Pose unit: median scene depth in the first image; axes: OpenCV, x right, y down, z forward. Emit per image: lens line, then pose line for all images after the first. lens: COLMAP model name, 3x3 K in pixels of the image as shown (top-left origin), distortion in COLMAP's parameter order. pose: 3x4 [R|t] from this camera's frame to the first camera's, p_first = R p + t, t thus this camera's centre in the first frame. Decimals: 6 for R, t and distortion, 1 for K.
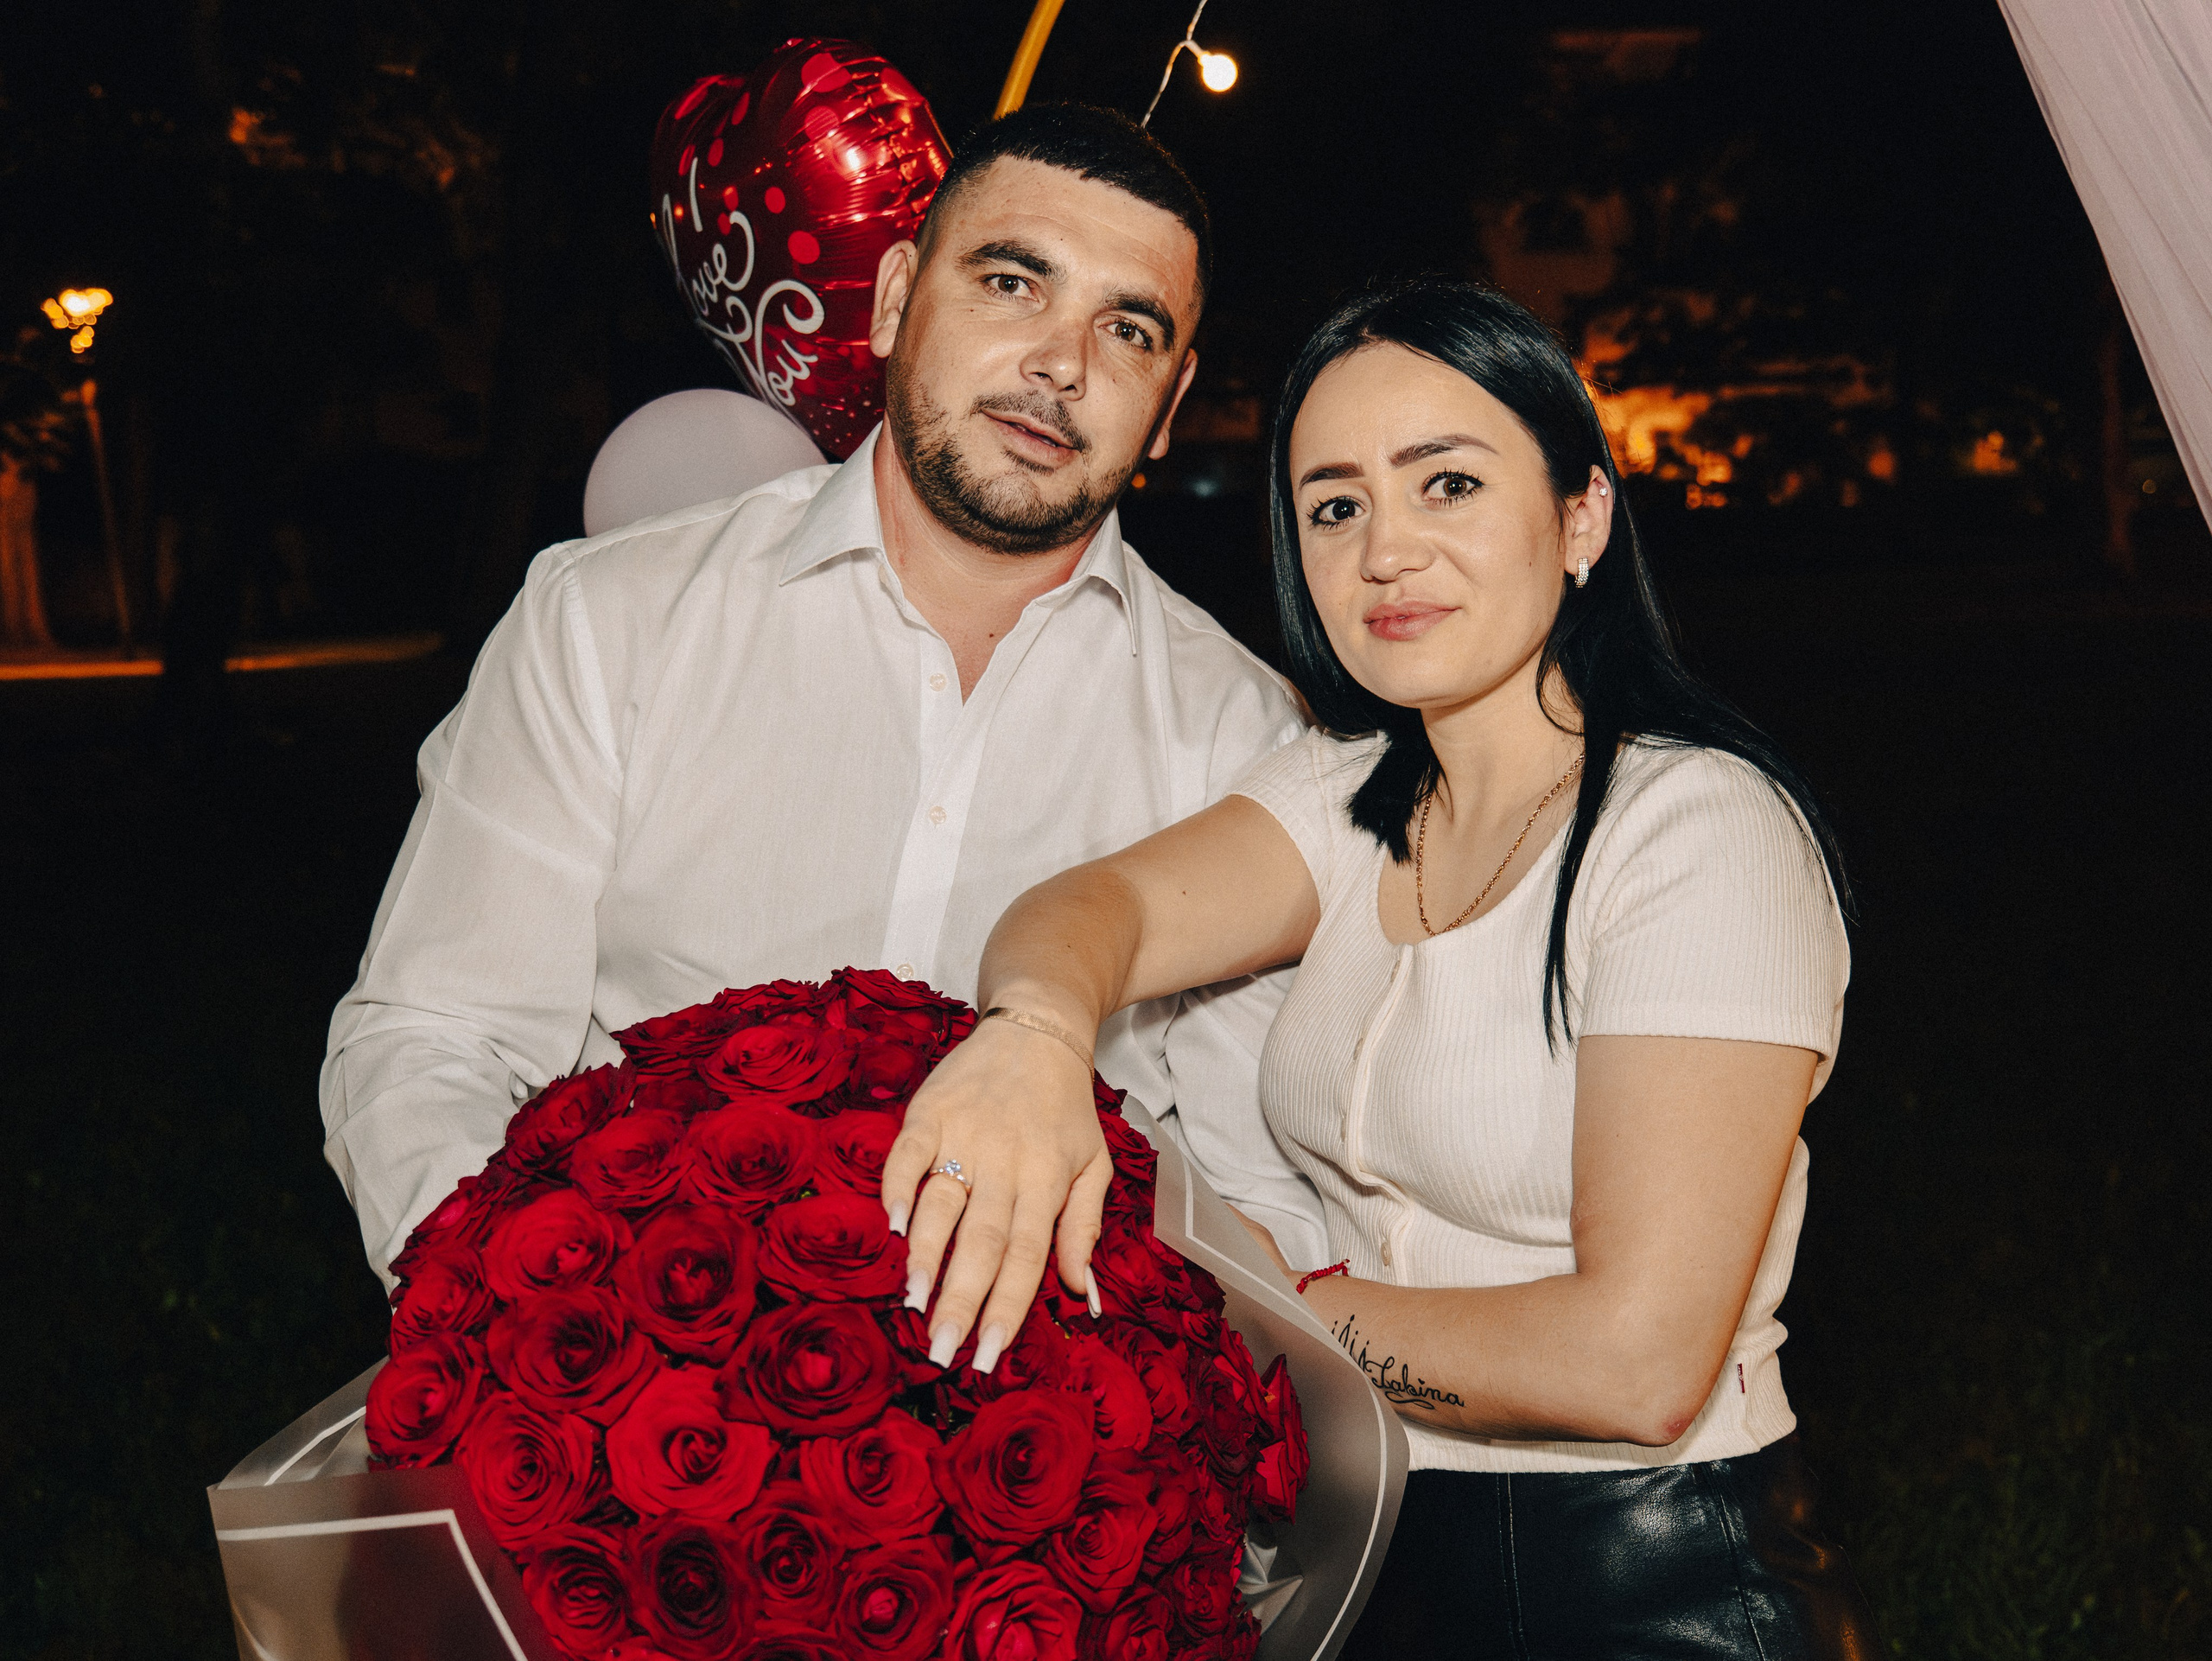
lens RADIAL K [[2605.5, 0, 1112.7], [0, 2605.5, 846.7], [0, 0, 1]] dist [0.037557, -0.032520]
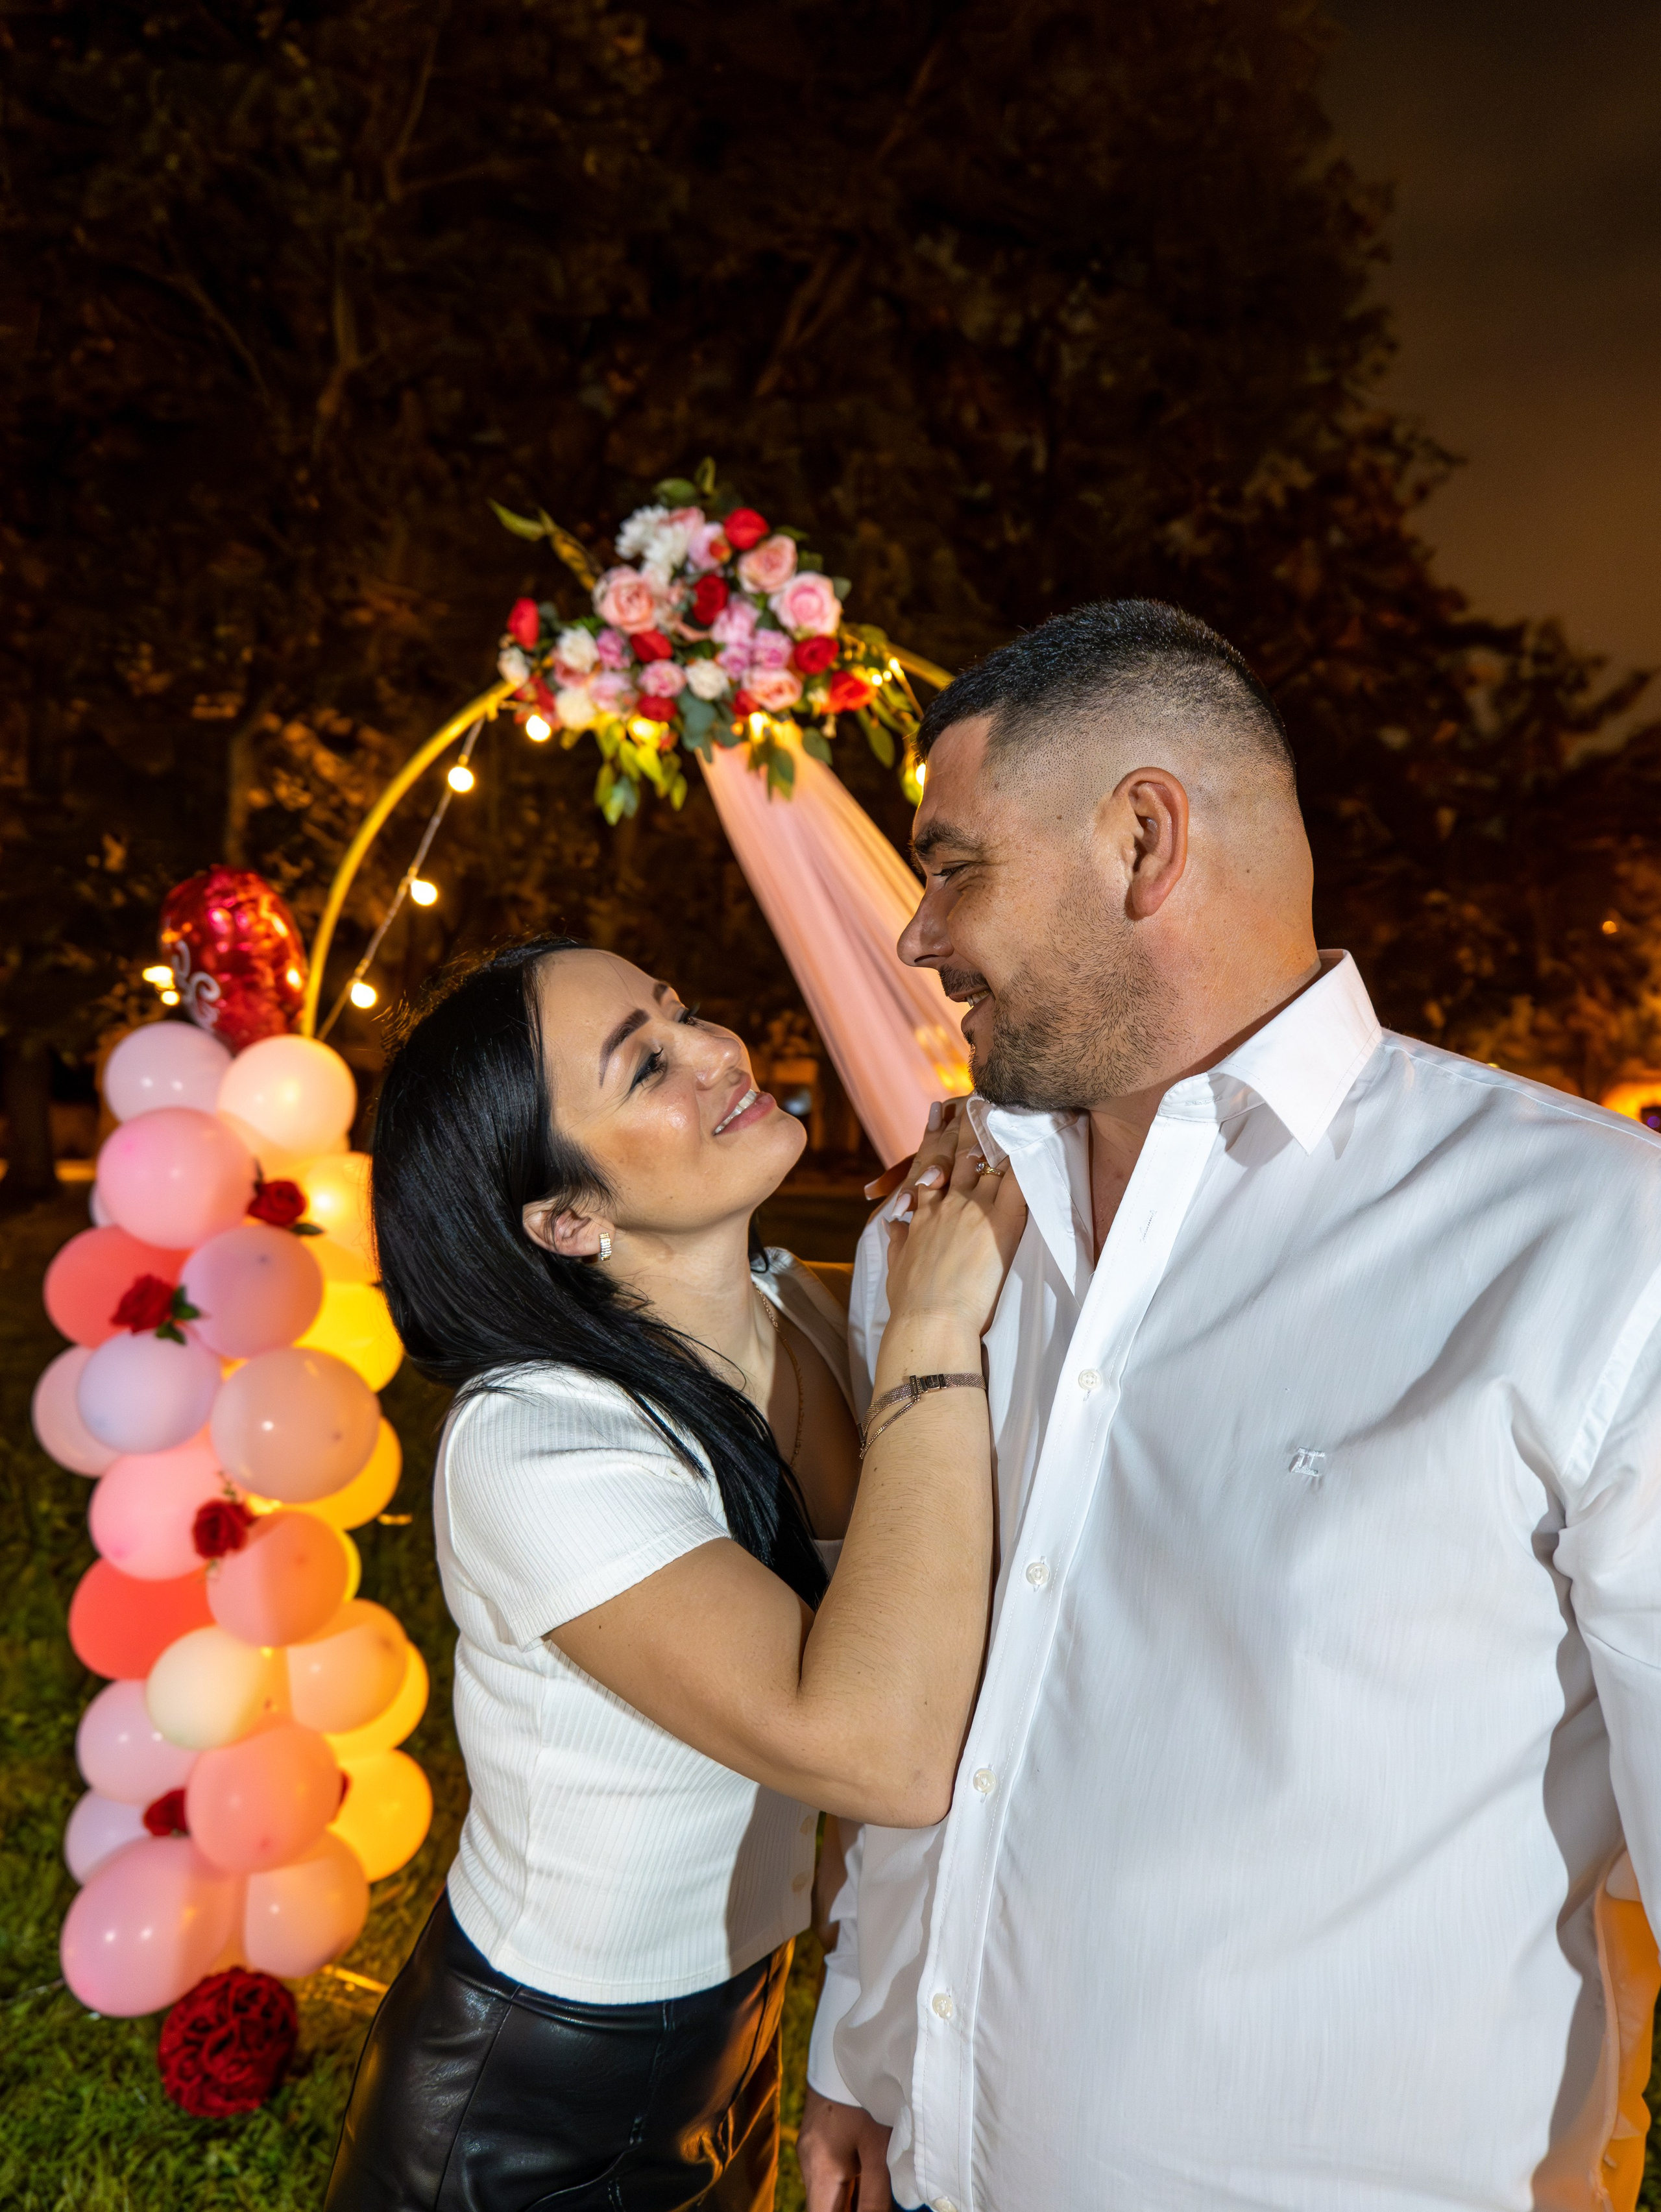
lens RADIAL K [[1439.8, 0, 847.1], [0, 1439.8, 1119.1], [0, 0, 1]] dist [-0.028910, 0.002734]
pose [[0.996727, 0.050265, 0.063308, 0.185868], [-0.041794, 0.990806, -0.128672, 0.014732], [-0.069193, 0.125605, 0.989664, -0.098031]]
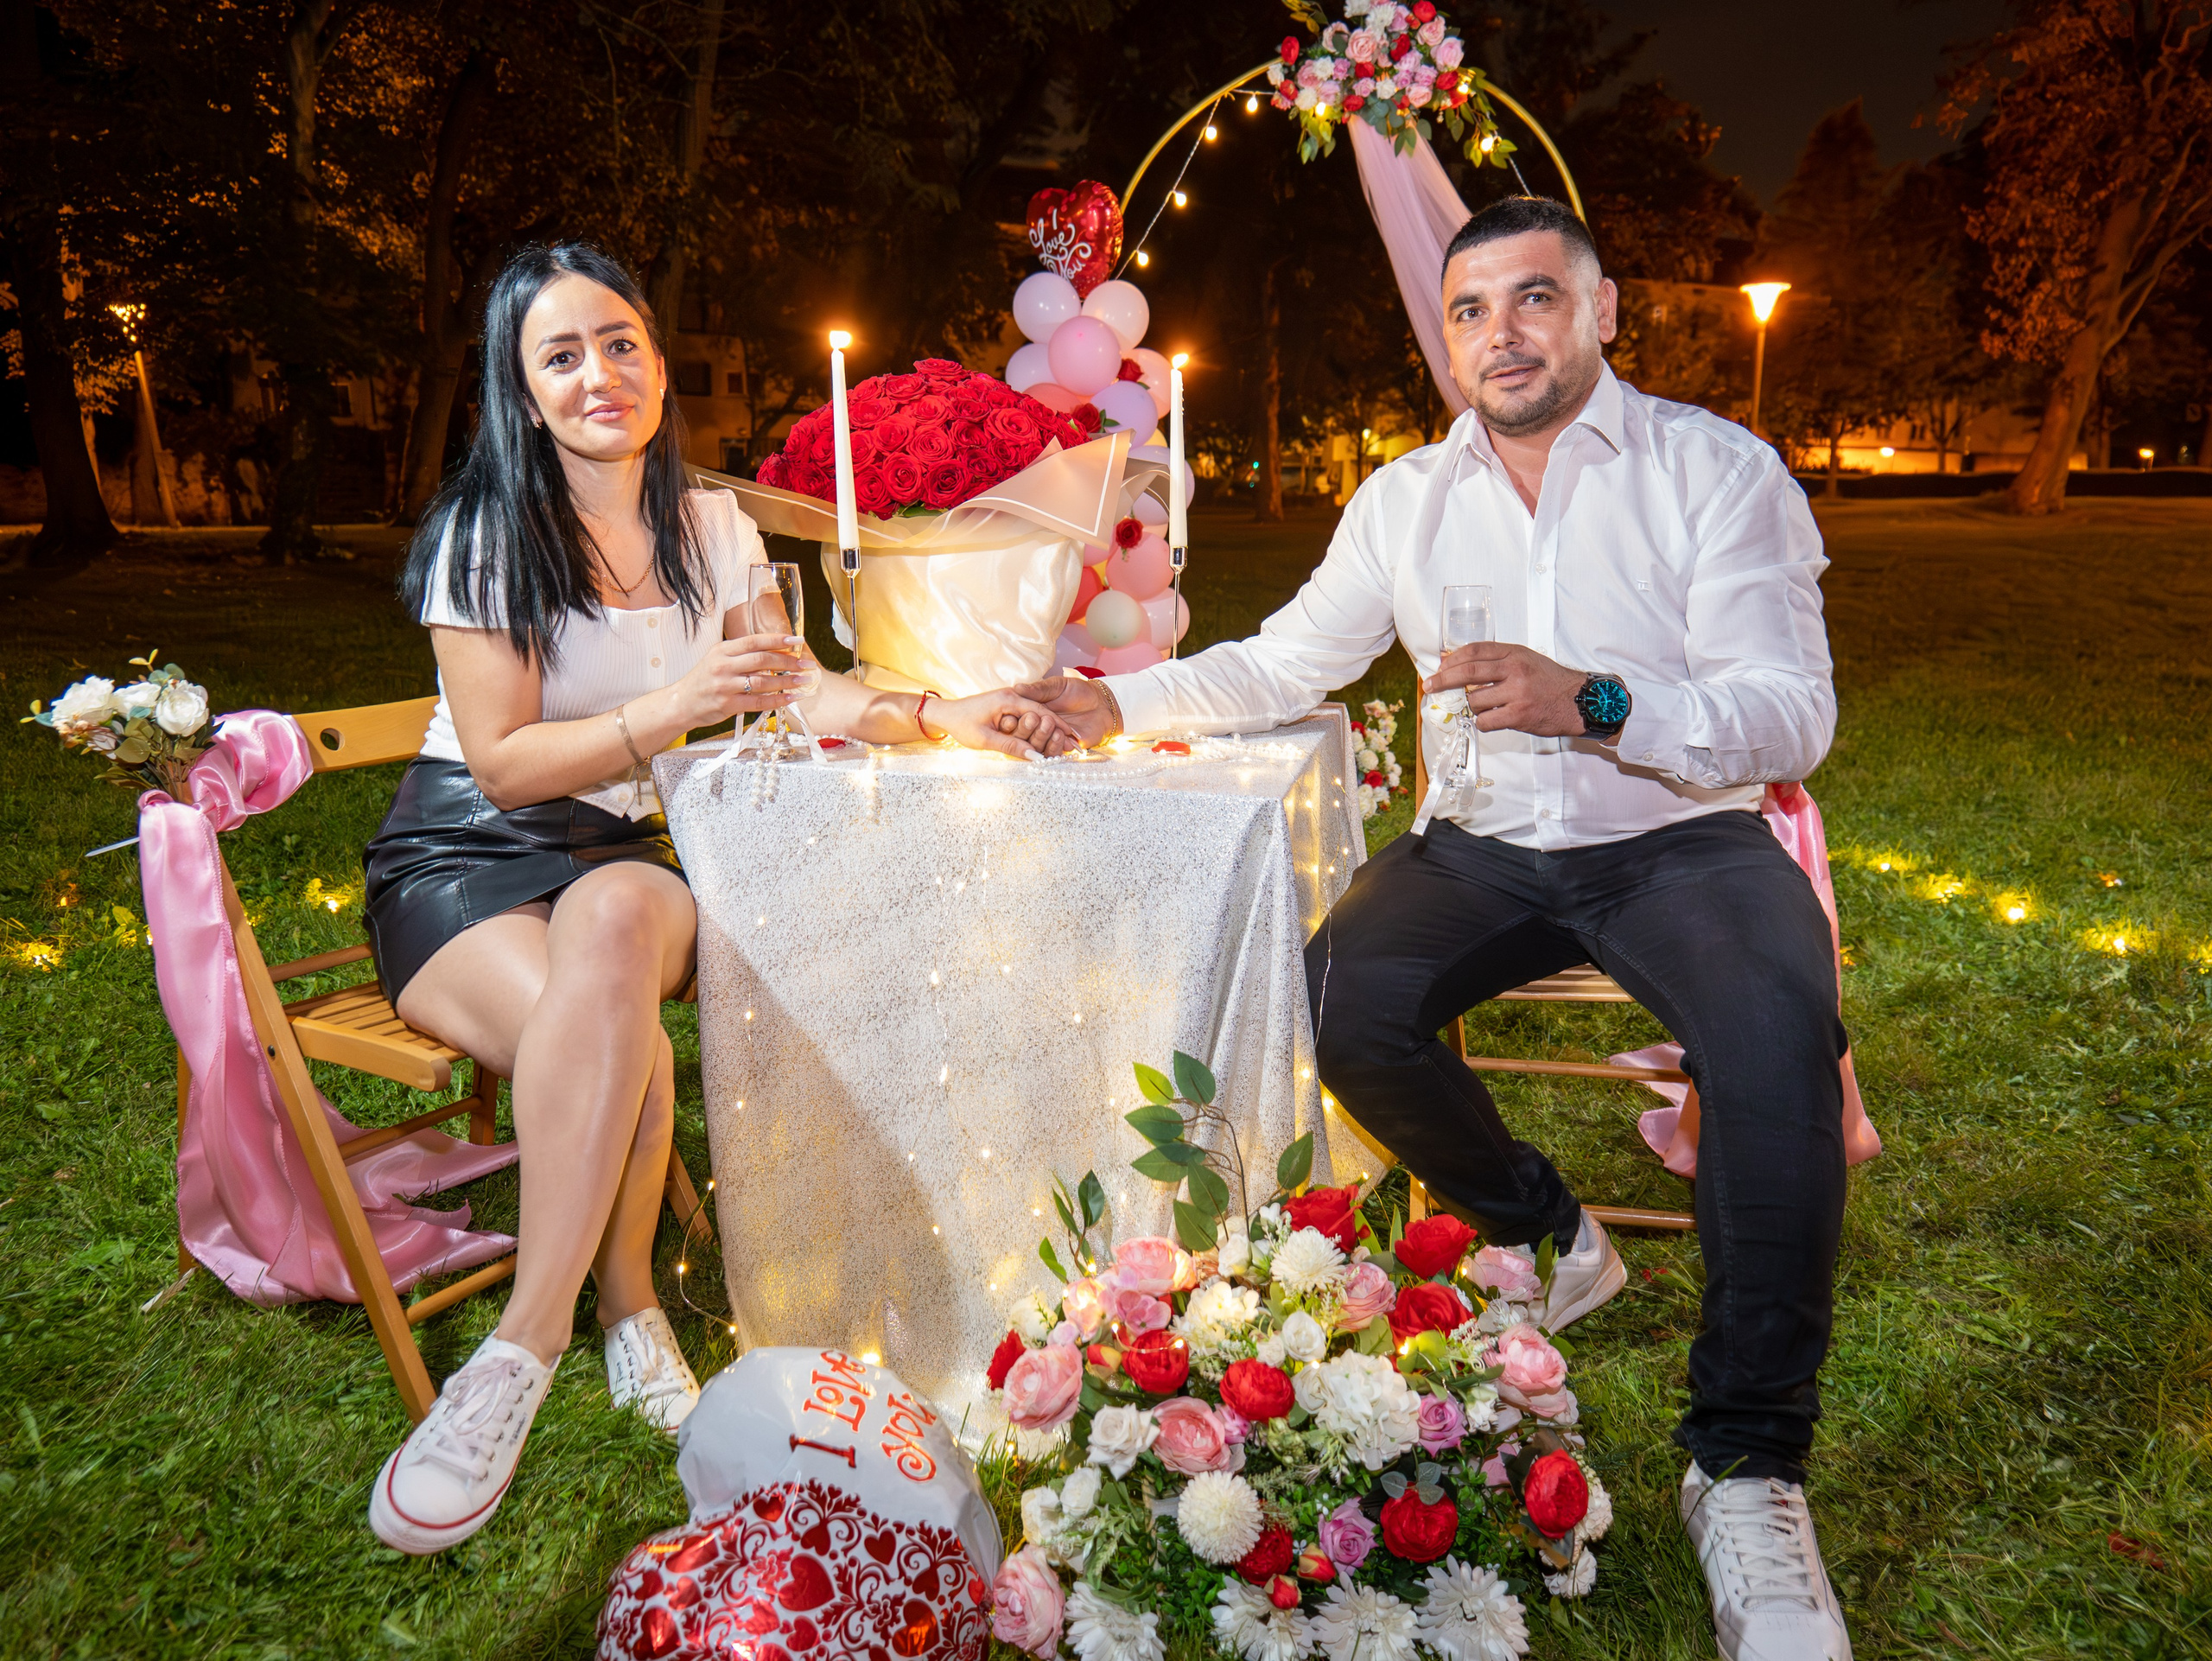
lens RADIAL K [[1414.7, 0, 1115.7], [0, 1414.7, 836.2], [0, 0, 1]] dist [-0.038222, 0.020228]
pose [[0.964482, -0.020075, 0.263386, -0.365152], [-0.009585, 0.993791, 0.110847, 0.241963], [-0.263976, -0.109434, 0.958301, -0.632233]]
